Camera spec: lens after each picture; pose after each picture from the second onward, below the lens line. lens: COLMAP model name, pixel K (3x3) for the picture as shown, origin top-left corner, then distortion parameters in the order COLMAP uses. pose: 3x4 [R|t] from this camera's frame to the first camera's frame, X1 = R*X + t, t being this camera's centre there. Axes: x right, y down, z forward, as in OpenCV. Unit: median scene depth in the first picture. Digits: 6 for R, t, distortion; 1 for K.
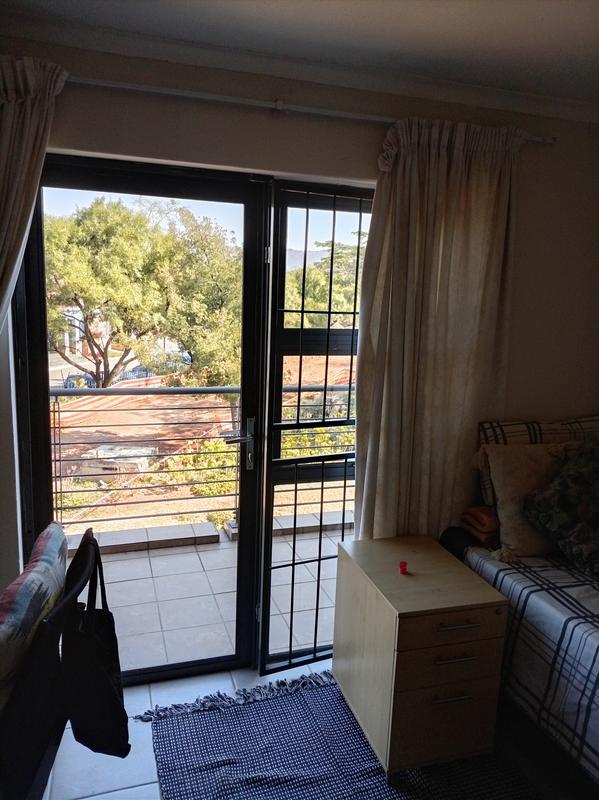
lens RADIAL K [[604.0, 0, 296.7], [0, 604.0, 402.1], [0, 0, 1]] dist [0.081884, -0.007039]
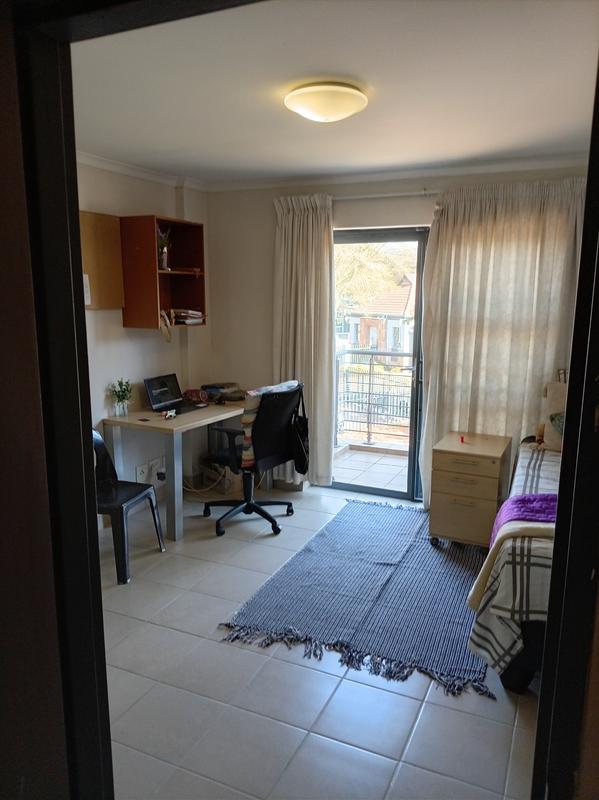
lens RADIAL K [[604.0, 0, 294.7], [0, 604.0, 399.9], [0, 0, 1]] dist [0.081884, -0.007039]
pose [[0.748790, 0.095326, -0.655917, 0.994207], [-0.101762, 0.994405, 0.028348, 0.159805], [0.654949, 0.045521, 0.754301, -0.705192]]
